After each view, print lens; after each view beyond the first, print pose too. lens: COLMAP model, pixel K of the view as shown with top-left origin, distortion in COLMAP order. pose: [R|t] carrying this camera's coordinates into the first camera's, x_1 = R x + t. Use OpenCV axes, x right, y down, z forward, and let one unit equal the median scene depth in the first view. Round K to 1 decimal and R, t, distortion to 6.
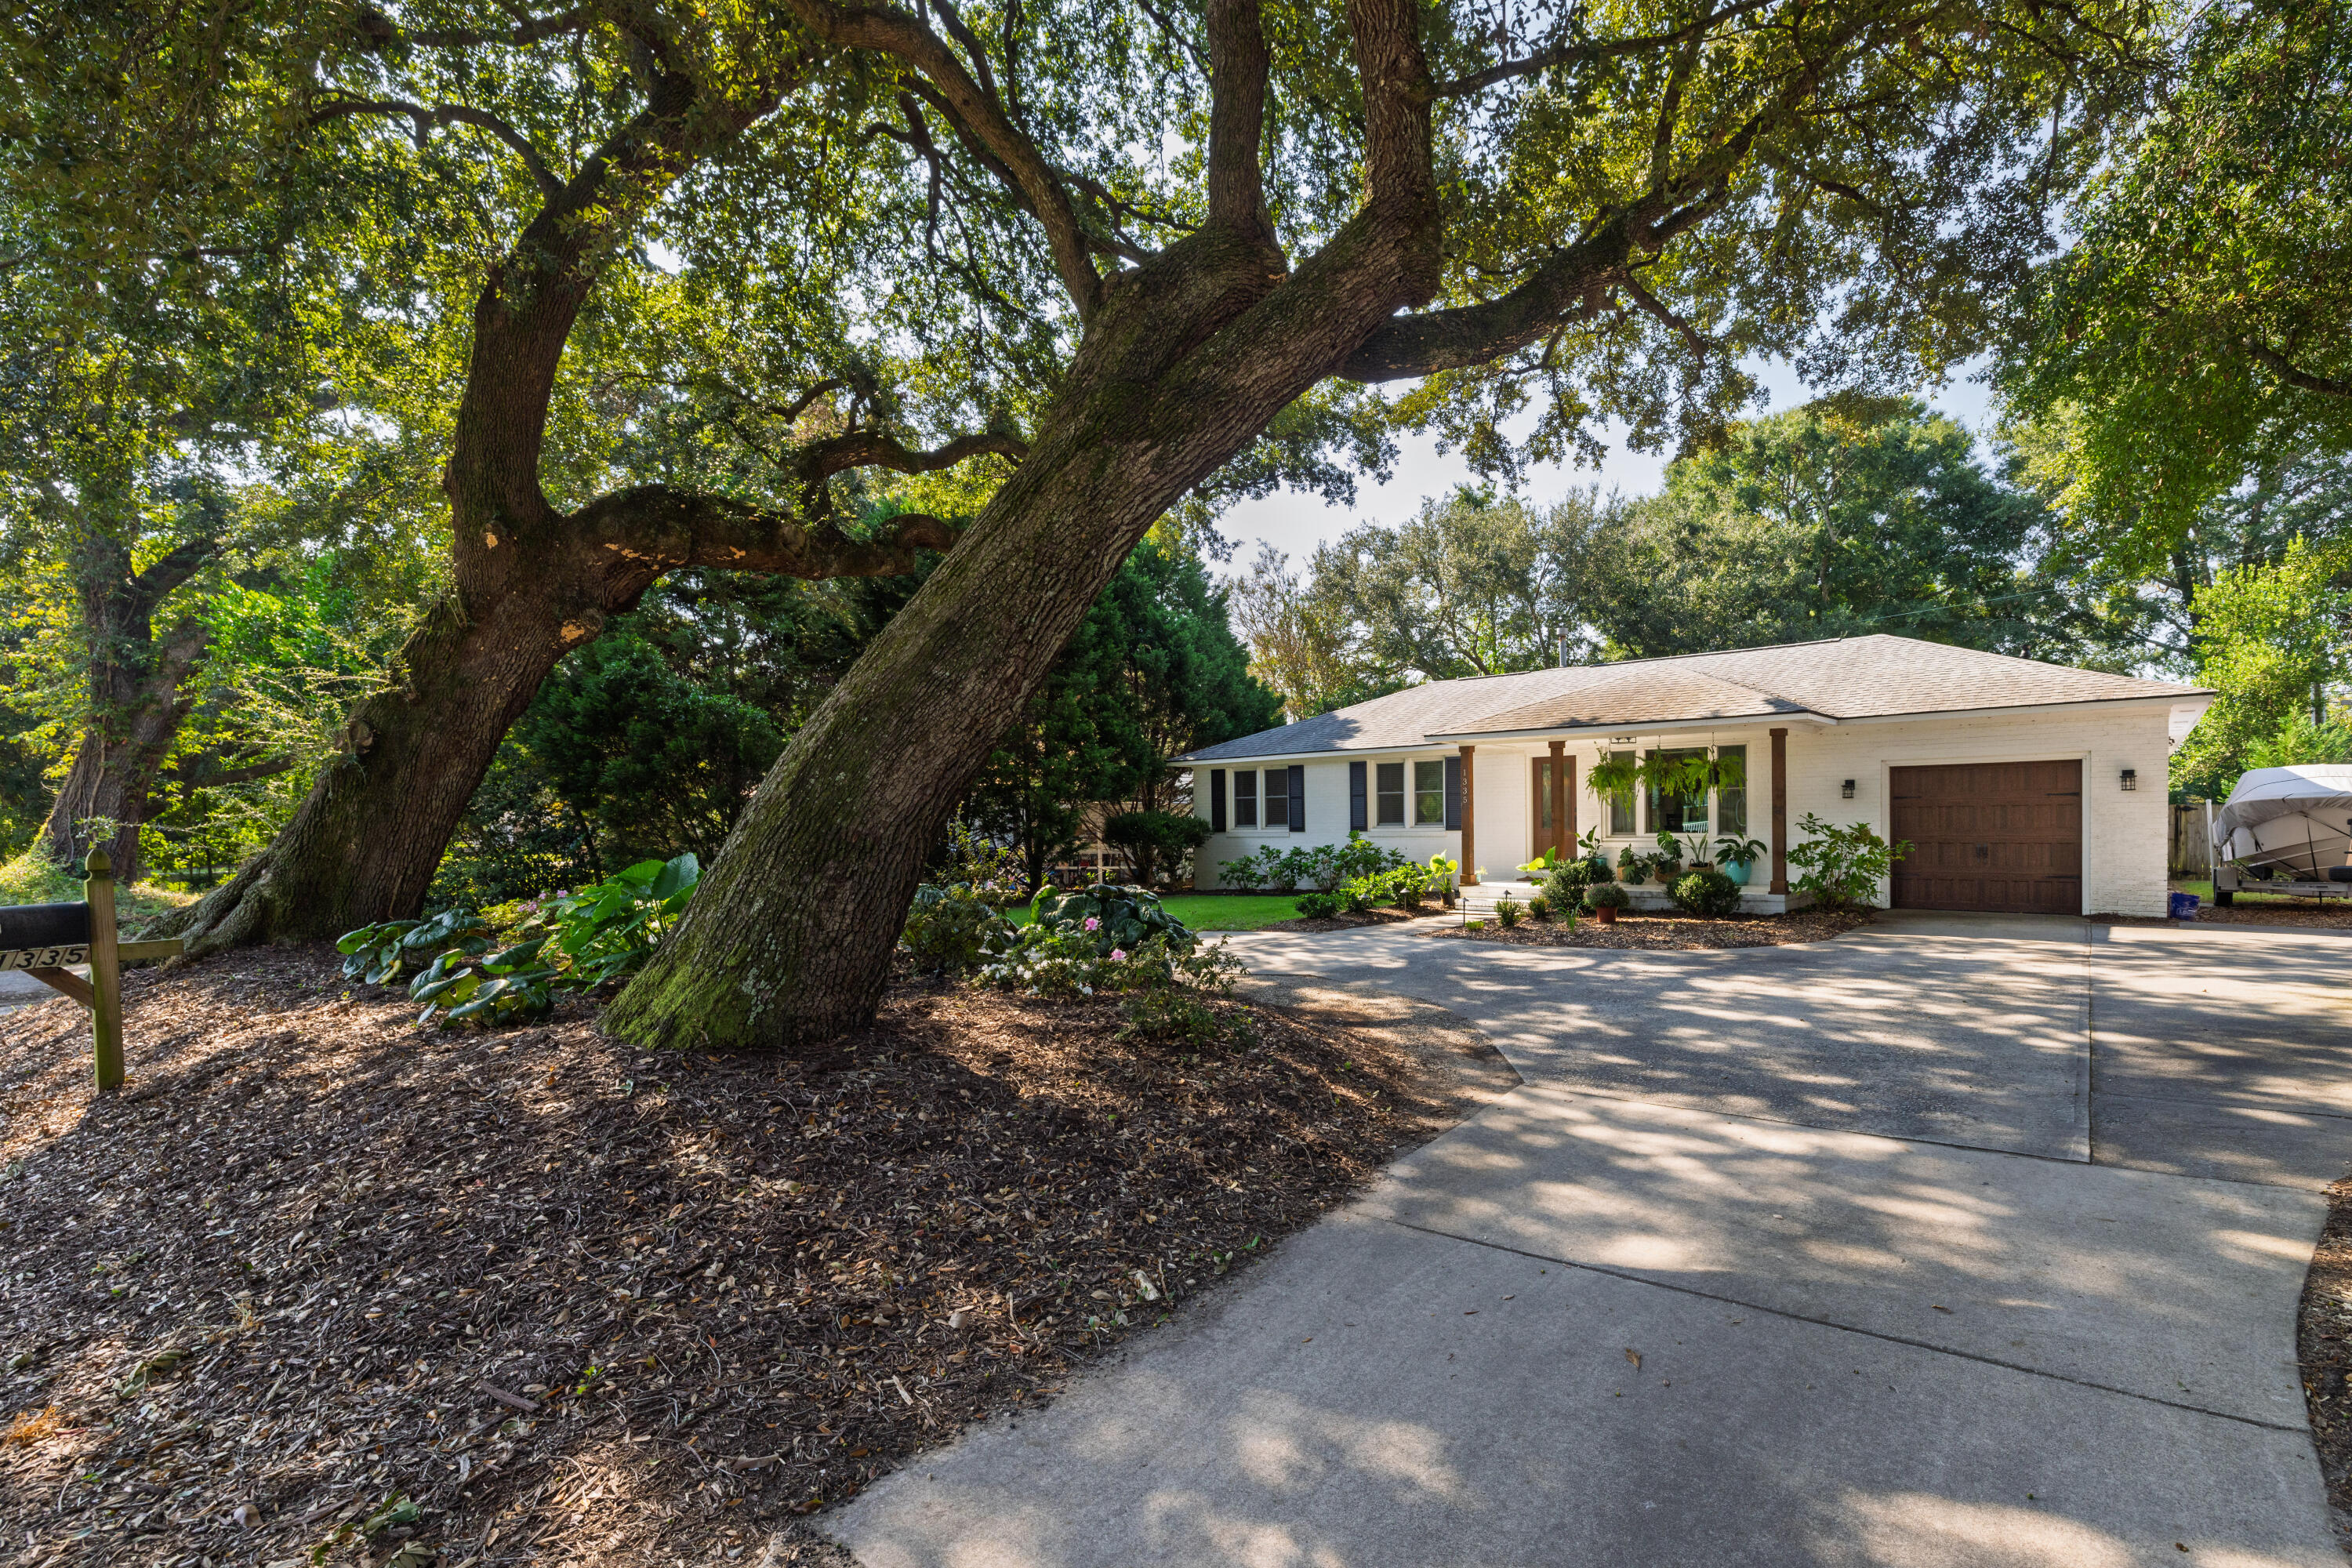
lens RADIAL K [[1019.8, 0, 1176.0], [0, 1019.8, 784.0], [0, 0, 1]] dist [0.010159, -0.000210]
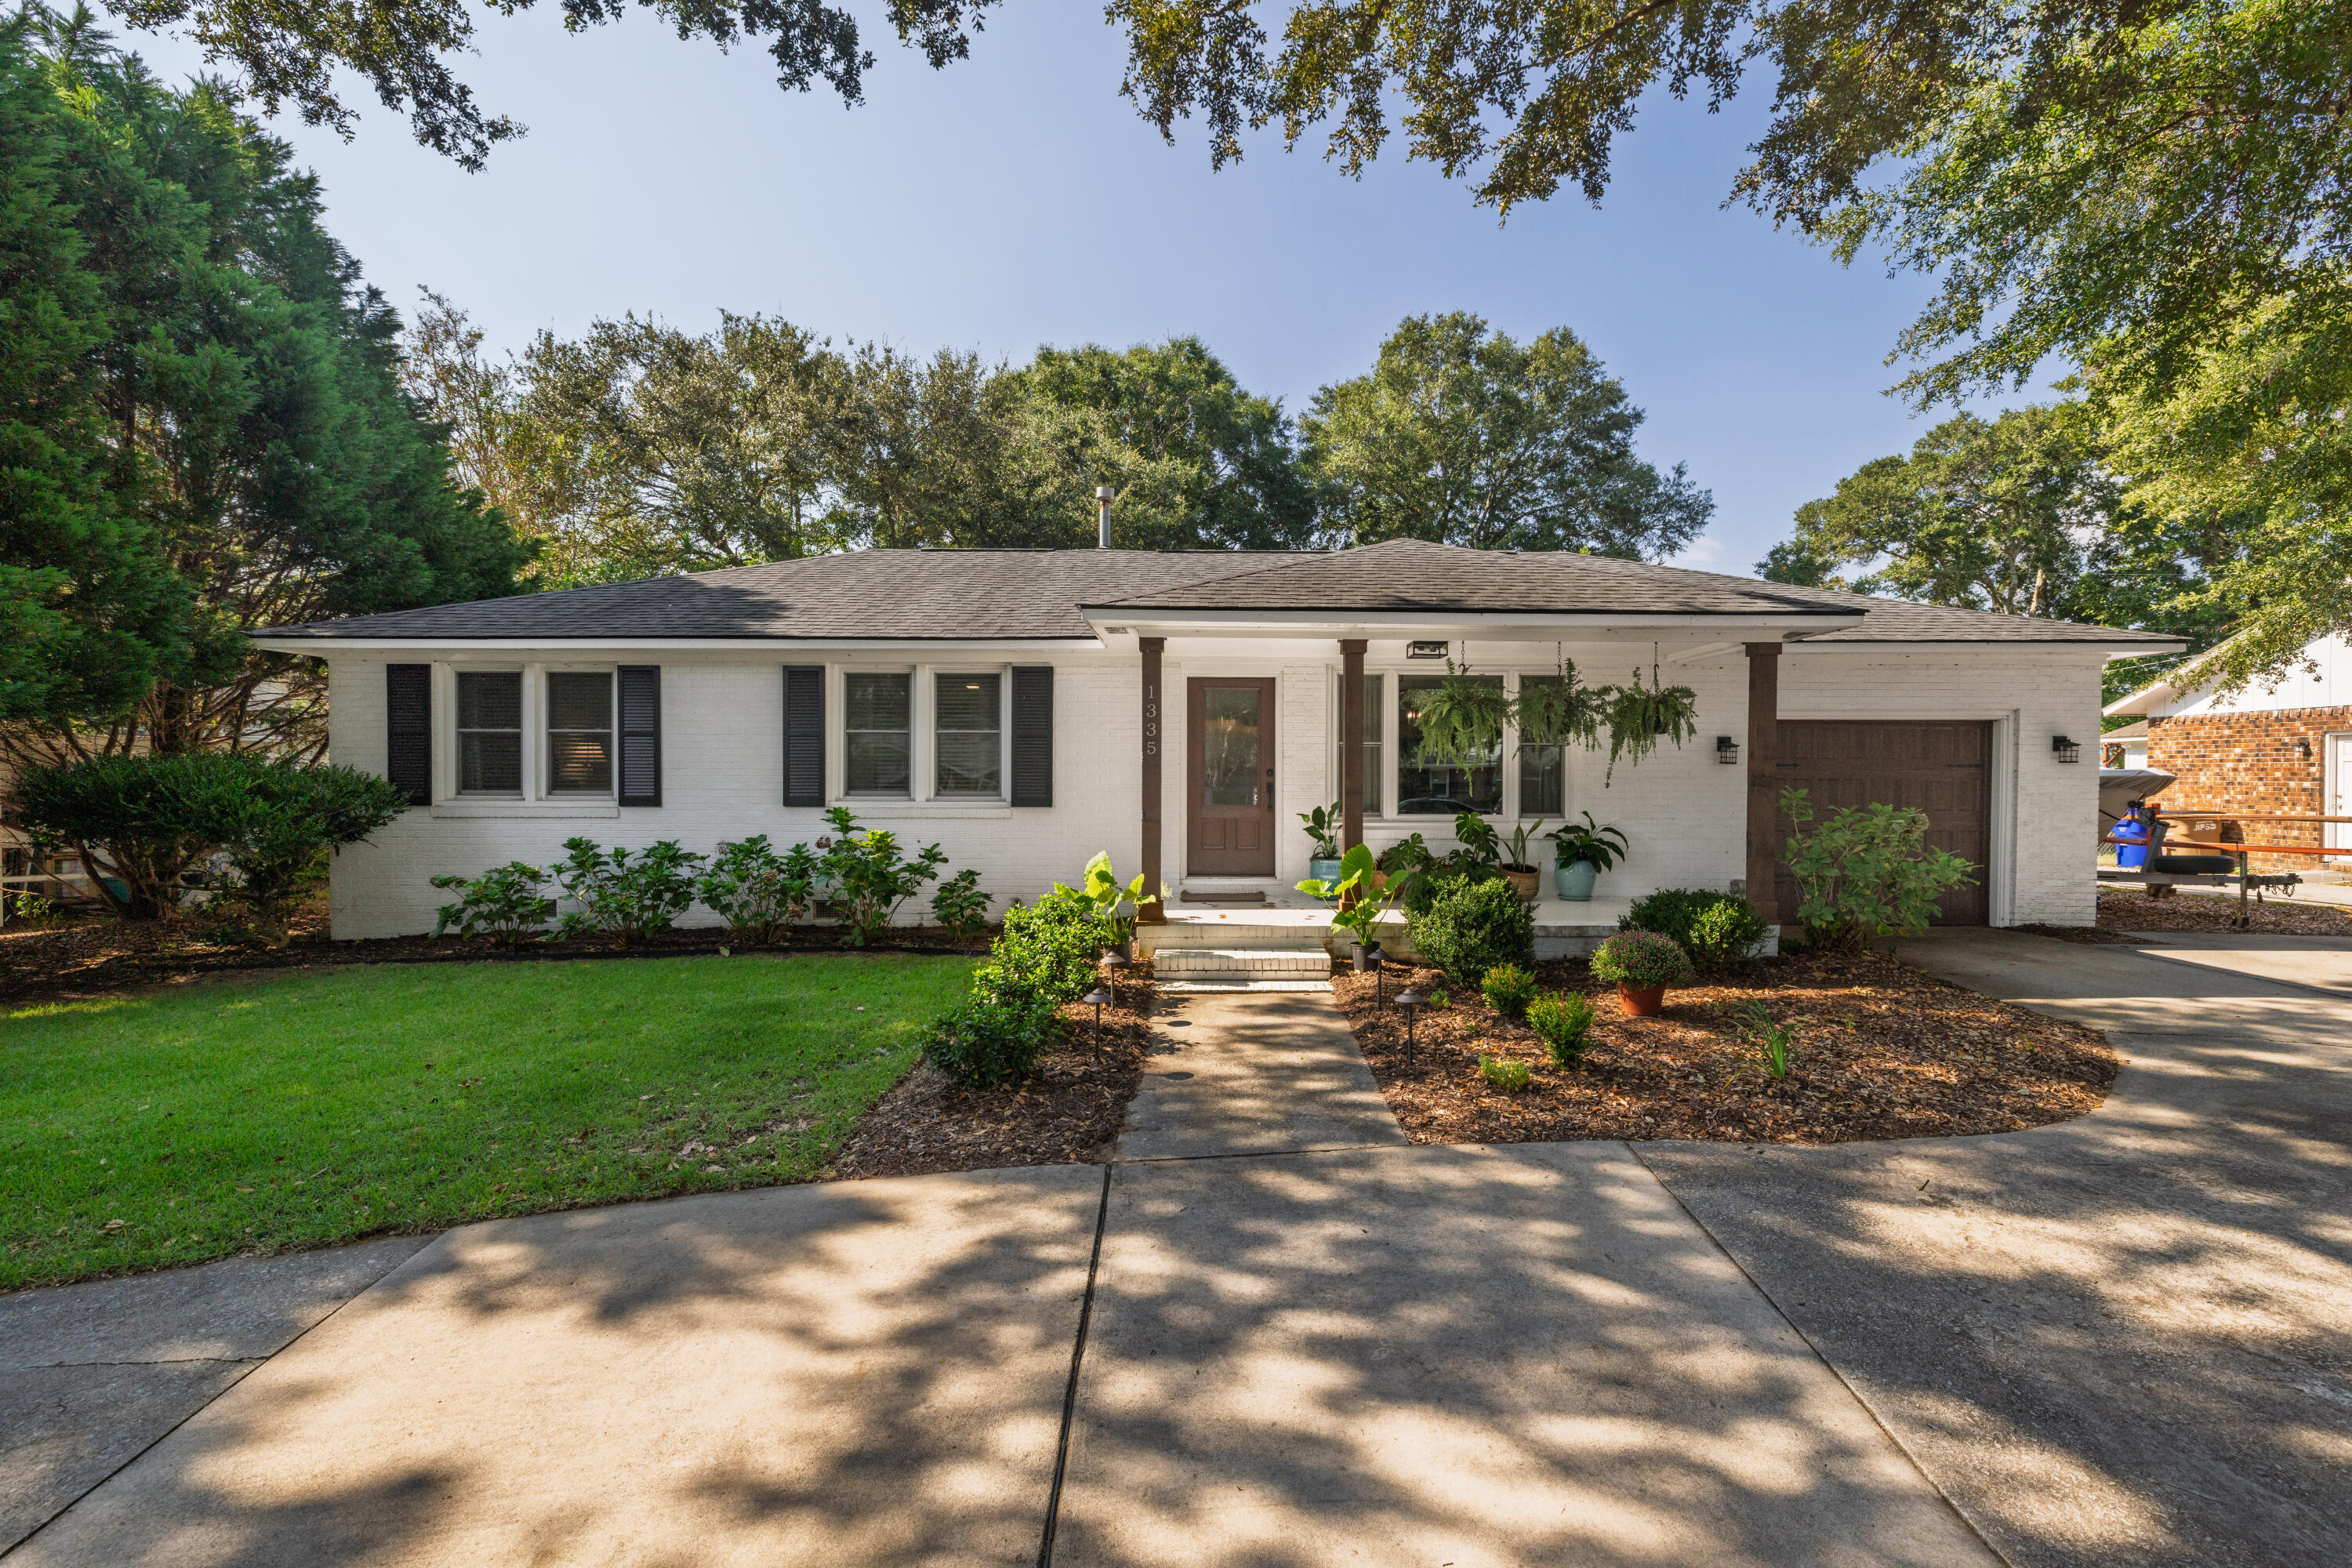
lens RADIAL K [[1019.8, 0, 1176.0], [0, 1019.8, 784.0], [0, 0, 1]] dist [0.010159, -0.000210]
pose [[0.710814, 0.009412, 0.703317, -0.035839], [-0.038330, 0.998943, 0.025370, 0.013642], [-0.702334, -0.044991, 0.710424, 0.449110]]
